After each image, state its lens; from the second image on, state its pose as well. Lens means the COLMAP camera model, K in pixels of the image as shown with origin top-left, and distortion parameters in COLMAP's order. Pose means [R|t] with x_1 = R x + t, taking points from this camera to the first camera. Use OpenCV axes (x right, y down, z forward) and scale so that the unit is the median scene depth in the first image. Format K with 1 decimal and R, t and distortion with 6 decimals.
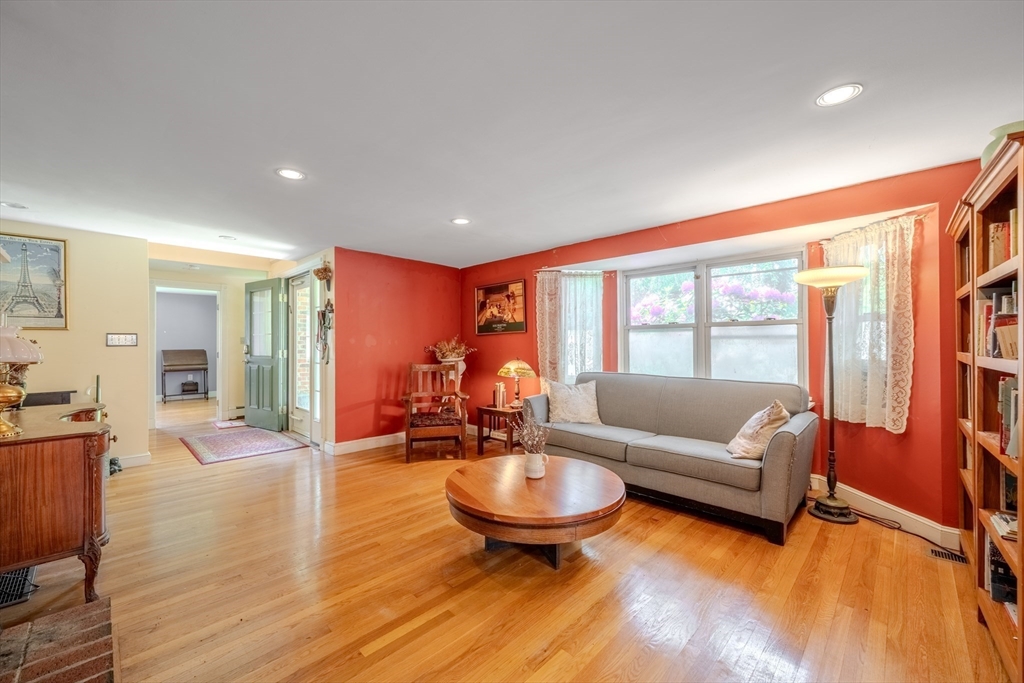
lens RADIAL K [[411.7, 0, 507.3], [0, 411.7, 341.1], [0, 0, 1]] dist [0.000894, 0.000158]
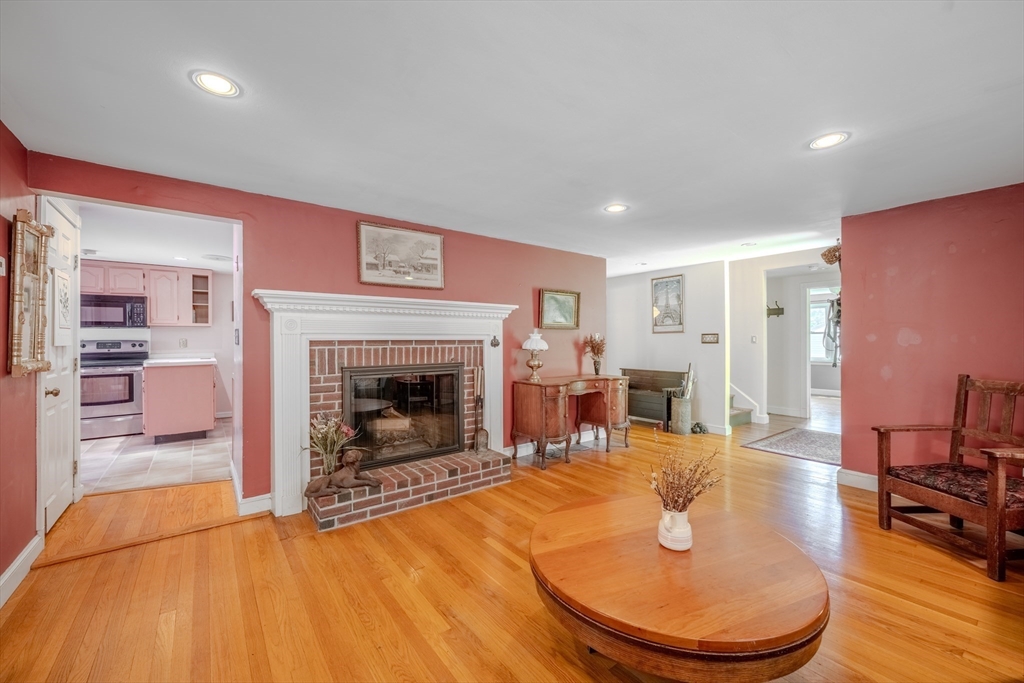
lens RADIAL K [[411.5, 0, 520.0], [0, 411.5, 339.7], [0, 0, 1]] dist [0.001874, 0.000176]
pose [[-0.126343, -0.004588, -0.991976, 0.448140], [0.005127, 0.999973, -0.005278, 0.003821], [0.991973, -0.005753, -0.126316, 0.503826]]
